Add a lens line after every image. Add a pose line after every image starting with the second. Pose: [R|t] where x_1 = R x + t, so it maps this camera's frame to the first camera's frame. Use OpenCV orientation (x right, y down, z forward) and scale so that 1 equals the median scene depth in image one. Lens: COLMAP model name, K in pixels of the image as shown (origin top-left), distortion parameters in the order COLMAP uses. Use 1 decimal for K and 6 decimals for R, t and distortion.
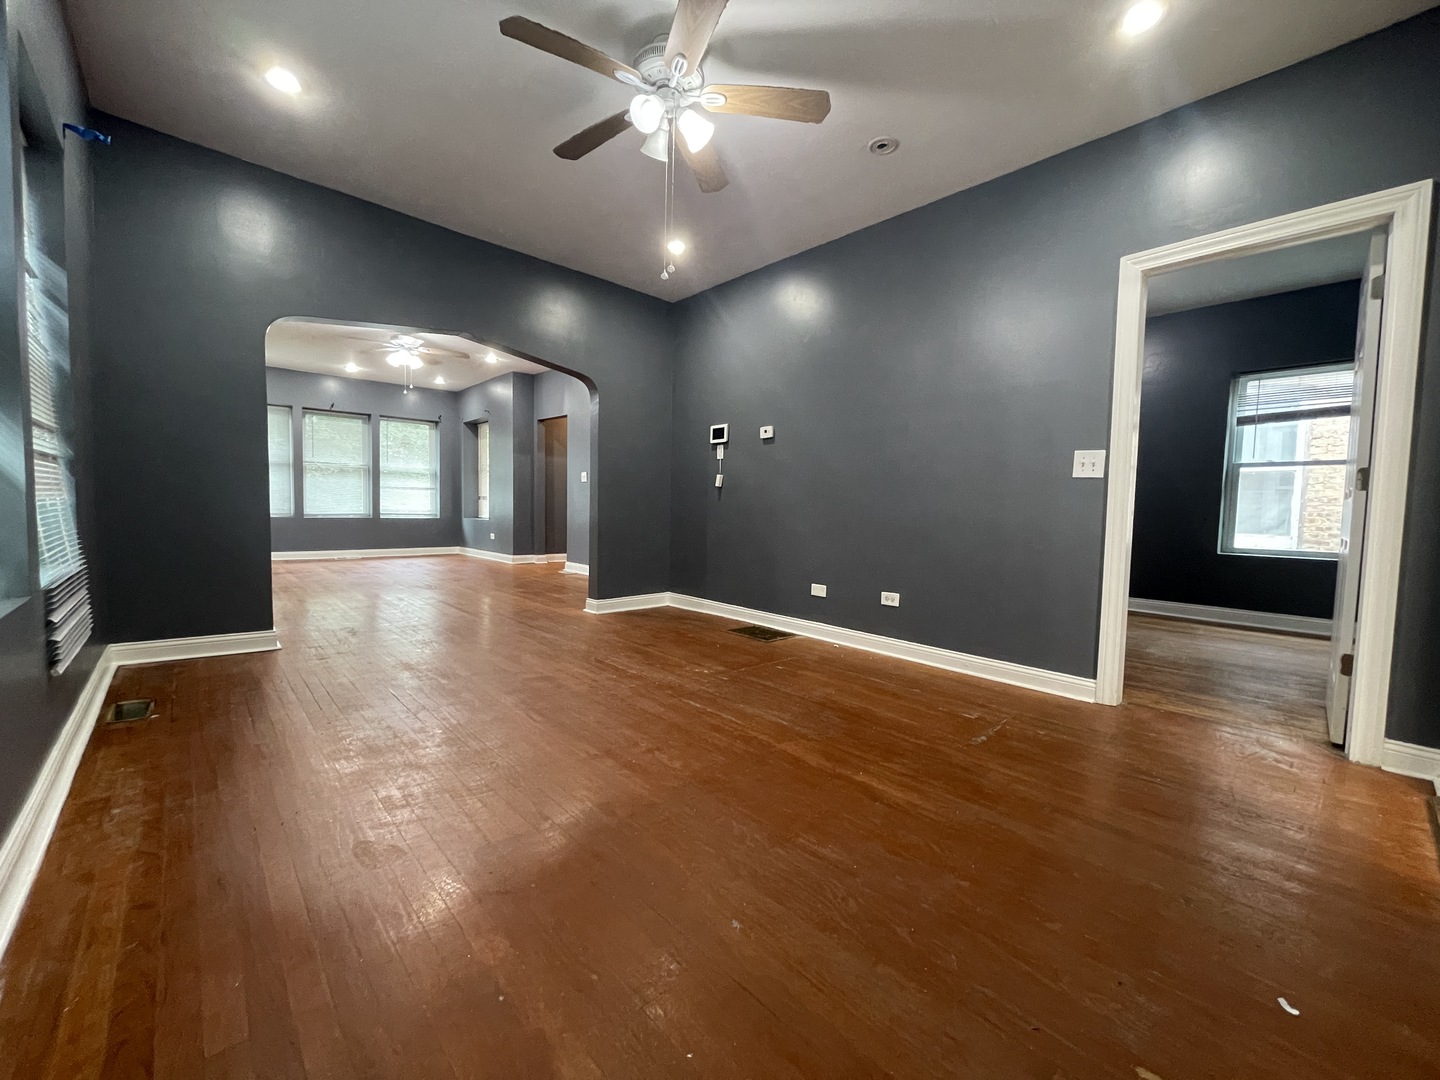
lens RADIAL K [[578.4, 0, 716.0], [0, 578.4, 542.5], [0, 0, 1]] dist [-0.002732, -0.000397]
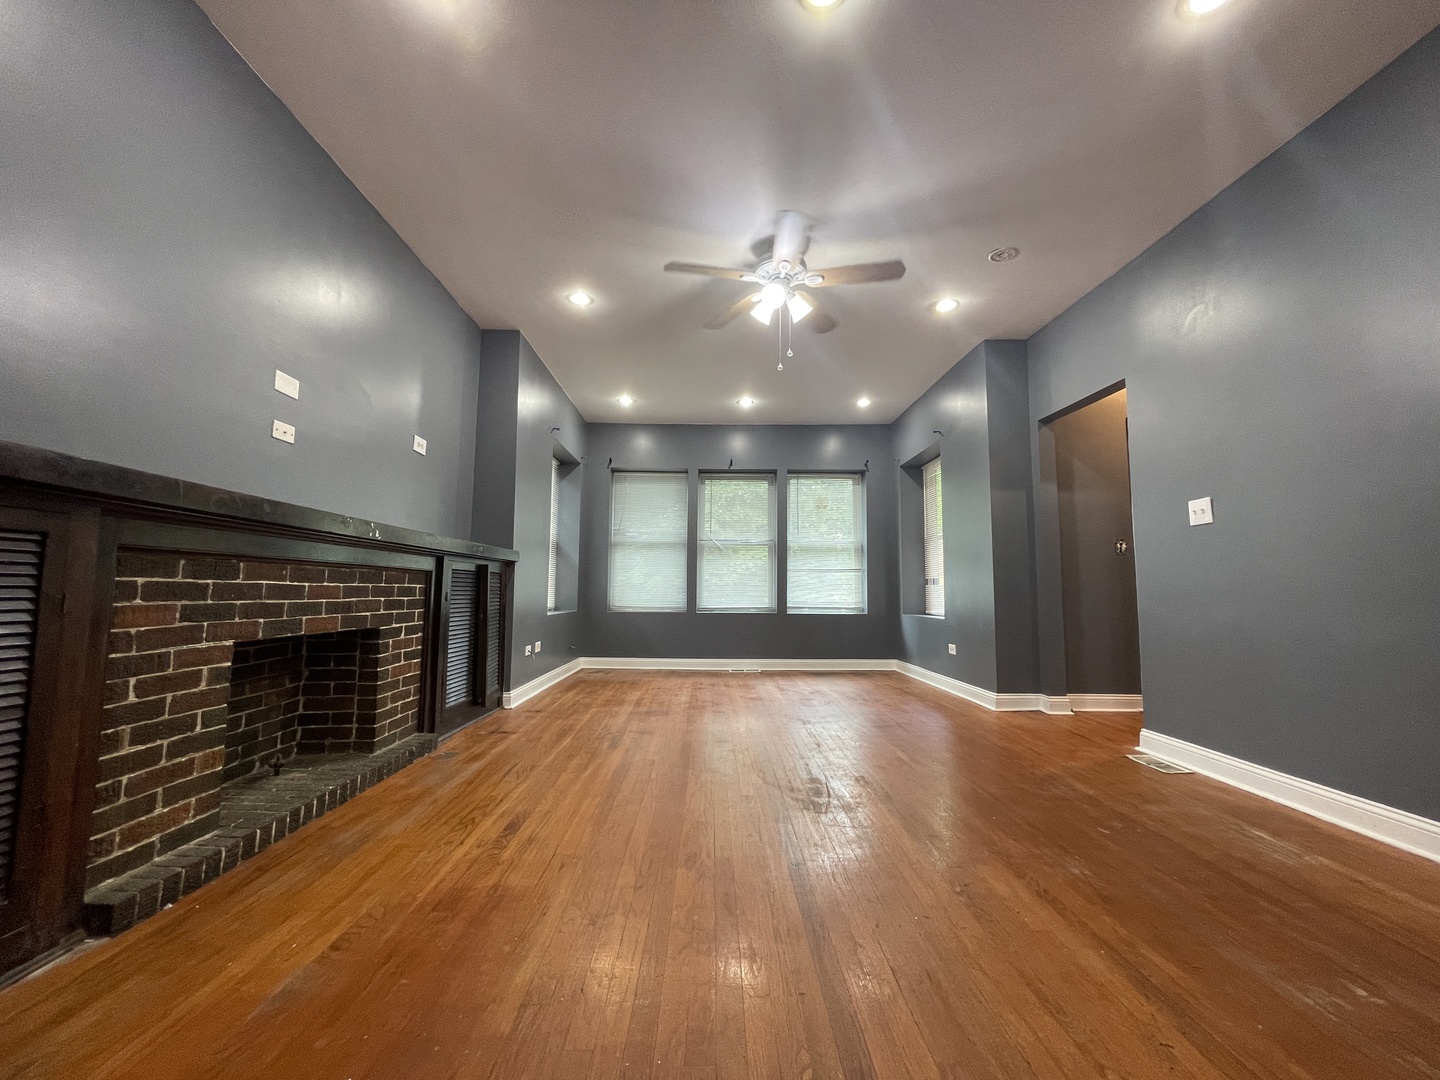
lens RADIAL K [[578.4, 0, 716.0], [0, 578.4, 542.5], [0, 0, 1]] dist [-0.002732, -0.000397]
pose [[0.743418, -0.075129, -0.664594, -0.174374], [-0.030995, 0.988734, -0.146442, -0.023045], [0.668109, 0.129467, 0.732714, 0.418278]]
